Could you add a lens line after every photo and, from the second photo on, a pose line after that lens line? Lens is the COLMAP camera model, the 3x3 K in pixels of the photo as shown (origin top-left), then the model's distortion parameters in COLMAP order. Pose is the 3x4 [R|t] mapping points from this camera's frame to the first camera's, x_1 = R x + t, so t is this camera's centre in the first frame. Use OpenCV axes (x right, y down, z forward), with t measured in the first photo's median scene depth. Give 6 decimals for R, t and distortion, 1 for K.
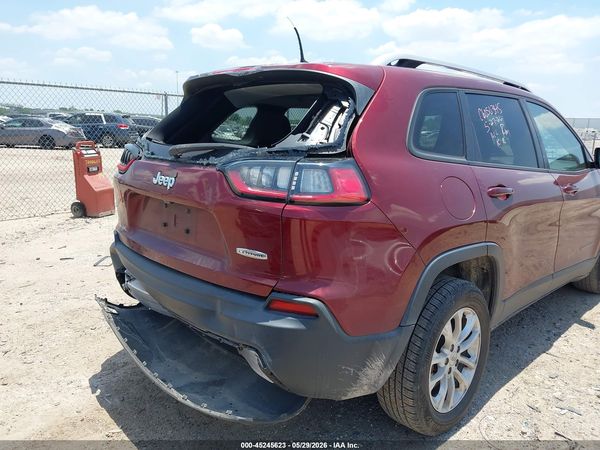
lens RADIAL K [[484.3, 0, 295.1], [0, 484.3, 225.6], [0, 0, 1]] dist [0.016386, -0.006136]
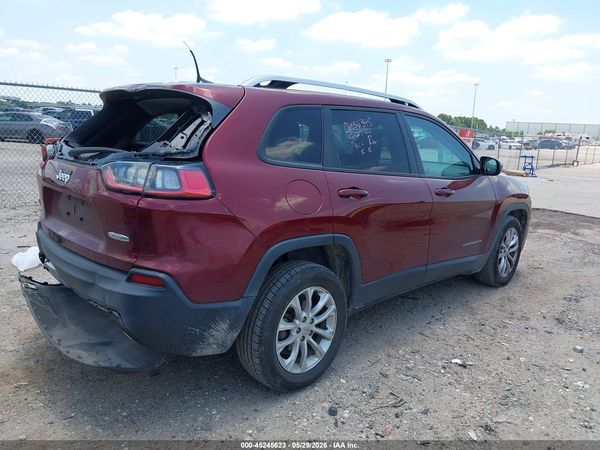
lens RADIAL K [[480.4, 0, 300.0], [0, 480.4, 225.0], [0, 0, 1]] dist [0.003515, -0.002473]
pose [[0.999595, 0.020119, 0.020103, 0.287863], [-0.020151, 0.999796, 0.001408, 0.013786], [-0.020070, -0.001812, 0.999797, -0.205773]]
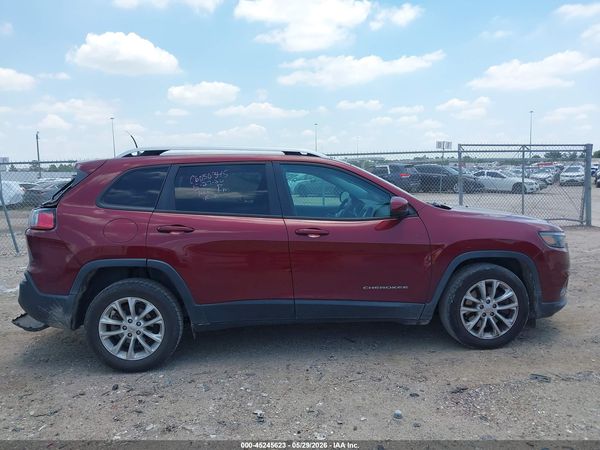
lens RADIAL K [[484.3, 0, 295.1], [0, 484.3, 225.6], [0, 0, 1]] dist [0.016386, -0.006136]
pose [[0.794439, 0.018889, -0.607050, 1.802441], [-0.083900, 0.993347, -0.078889, 0.012960], [0.601521, 0.113604, 0.790738, -0.014423]]
